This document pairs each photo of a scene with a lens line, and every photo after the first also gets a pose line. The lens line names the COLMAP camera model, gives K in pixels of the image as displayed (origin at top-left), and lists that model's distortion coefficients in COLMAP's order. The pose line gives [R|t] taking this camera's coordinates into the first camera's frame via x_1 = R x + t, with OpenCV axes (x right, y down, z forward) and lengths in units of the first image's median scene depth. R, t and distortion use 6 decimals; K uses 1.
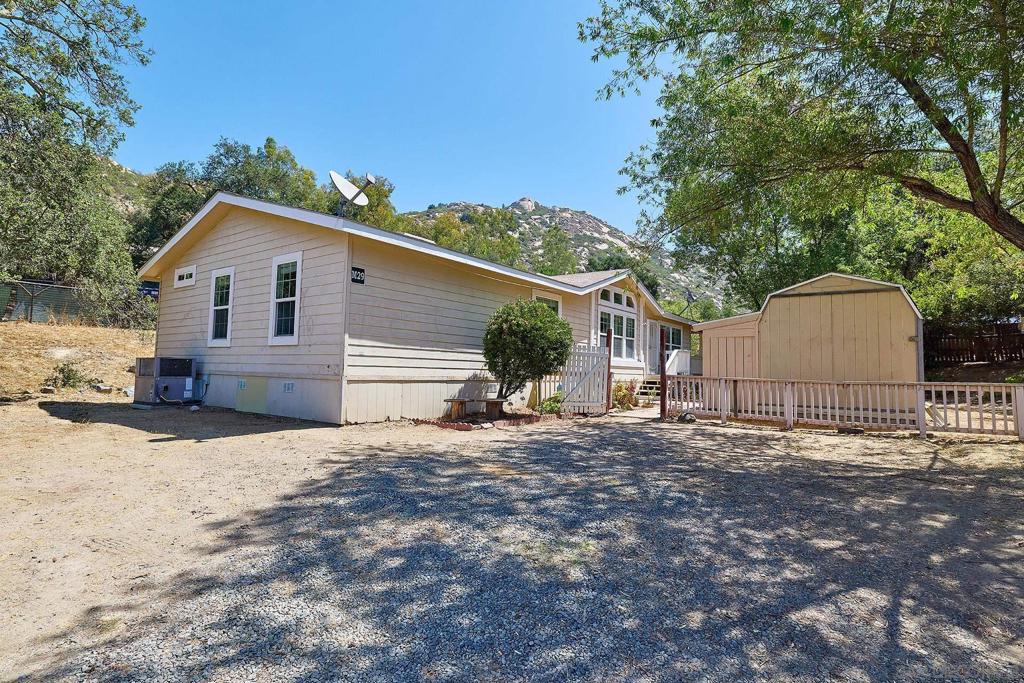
lens RADIAL K [[523.7, 0, 513.9], [0, 523.7, 340.3], [0, 0, 1]] dist [-0.000179, 0.000089]
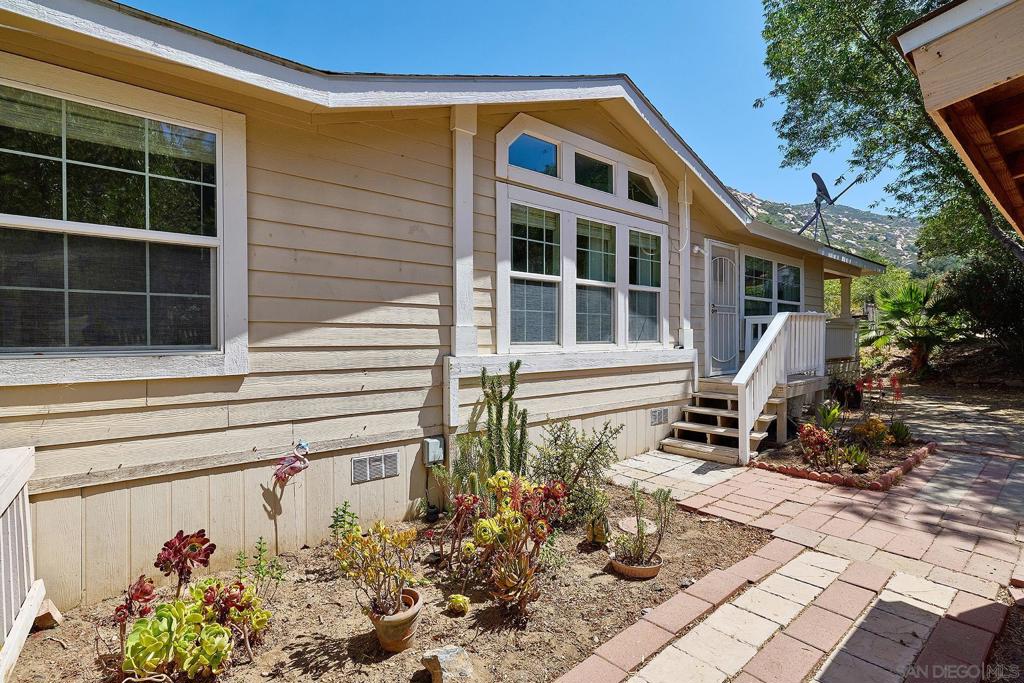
lens RADIAL K [[483.7, 0, 510.6], [0, 483.7, 341.7], [0, 0, 1]] dist [0.004420, 0.000000]
pose [[0.971517, -0.027933, -0.235319, 0.206557], [0.043415, 0.997201, 0.060870, 0.008831], [0.232960, -0.069352, 0.970010, 0.635301]]
